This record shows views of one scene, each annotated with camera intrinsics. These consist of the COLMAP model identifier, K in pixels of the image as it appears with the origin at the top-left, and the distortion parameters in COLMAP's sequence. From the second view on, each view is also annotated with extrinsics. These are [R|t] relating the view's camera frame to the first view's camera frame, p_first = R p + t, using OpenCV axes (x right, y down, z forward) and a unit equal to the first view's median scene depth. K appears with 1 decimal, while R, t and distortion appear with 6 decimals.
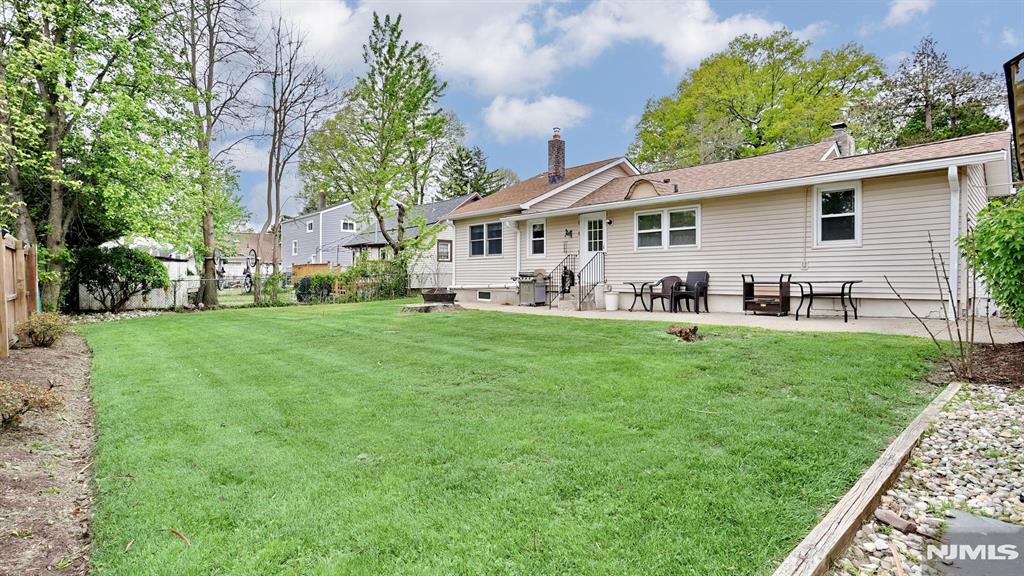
lens RADIAL K [[489.7, 0, 507.1], [0, 489.7, 289.0], [0, 0, 1]] dist [-0.079295, 0.045118]
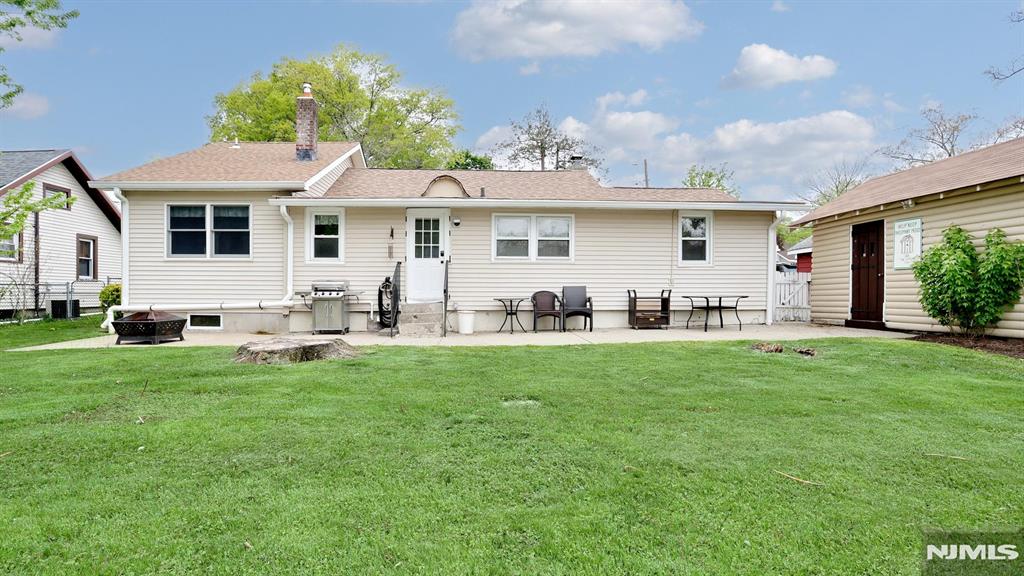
lens RADIAL K [[520.3, 0, 512.0], [0, 520.3, 288.0], [0, 0, 1]] dist [-0.072197, 0.000553]
pose [[0.629063, 0.009217, 0.777300, -0.406873], [0.015642, 0.999577, -0.024512, -0.008804], [-0.777197, 0.027578, 0.628653, 0.412812]]
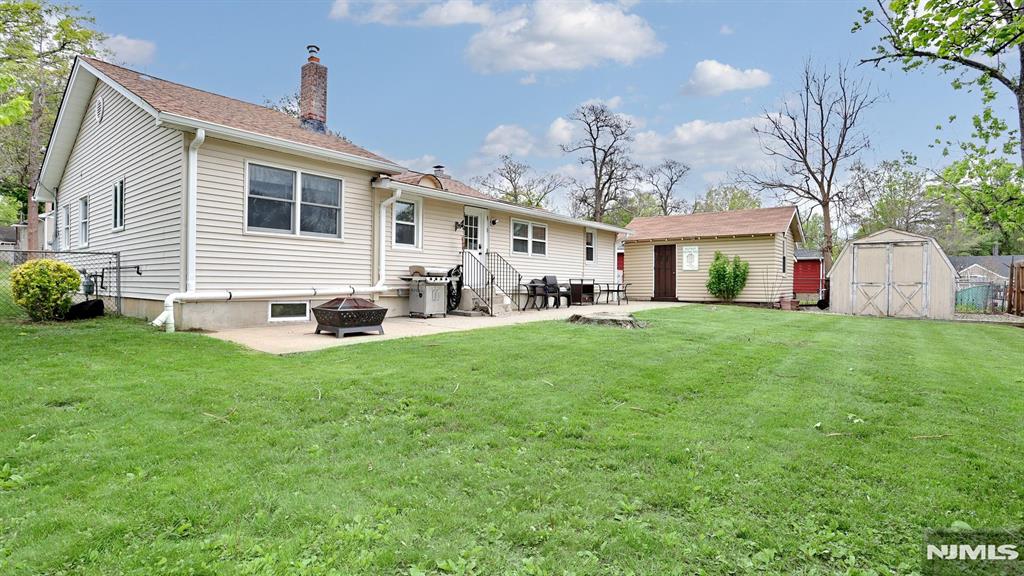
lens RADIAL K [[489.7, 0, 507.1], [0, 489.7, 289.0], [0, 0, 1]] dist [-0.079295, 0.045118]
pose [[-0.153670, -0.013779, 0.988026, -0.792495], [0.010677, 0.999821, 0.015604, -0.019716], [-0.988065, 0.012947, -0.153495, 1.168099]]
